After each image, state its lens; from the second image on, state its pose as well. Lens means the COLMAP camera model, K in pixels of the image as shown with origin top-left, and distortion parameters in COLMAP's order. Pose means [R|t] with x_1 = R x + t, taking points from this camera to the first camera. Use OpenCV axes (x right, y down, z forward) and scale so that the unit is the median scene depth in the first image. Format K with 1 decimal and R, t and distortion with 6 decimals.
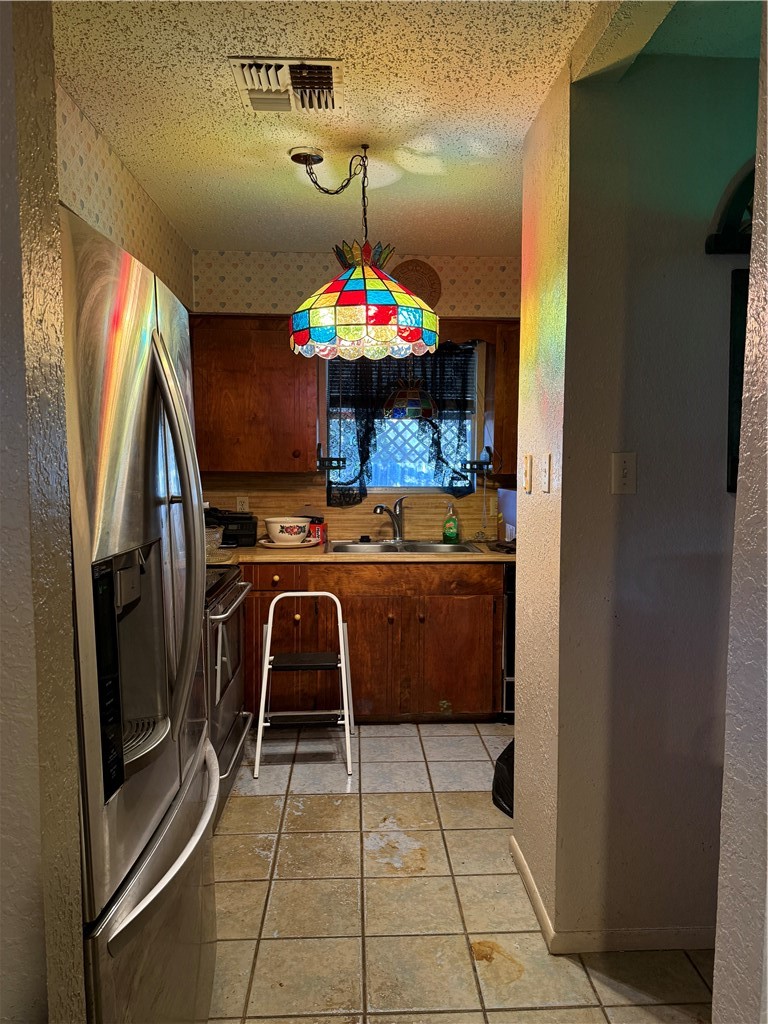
lens RADIAL K [[747.6, 0, 386.3], [0, 747.6, 512.7], [0, 0, 1]] dist [-0.002094, -0.000422]
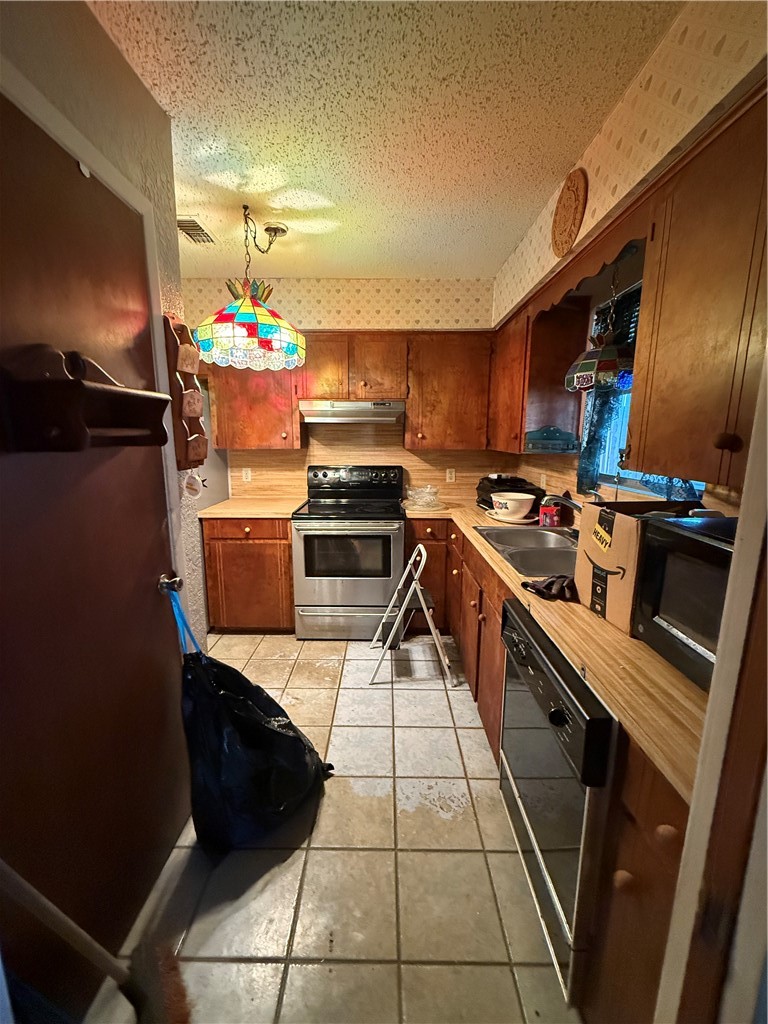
lens RADIAL K [[408.9, 0, 385.2], [0, 408.9, 511.5], [0, 0, 1]] dist [0.000759, 0.000047]
pose [[-0.048050, 0.187222, -0.981142, 0.711020], [-0.092070, 0.977264, 0.190991, -0.105339], [0.994593, 0.099511, -0.029720, 1.198234]]
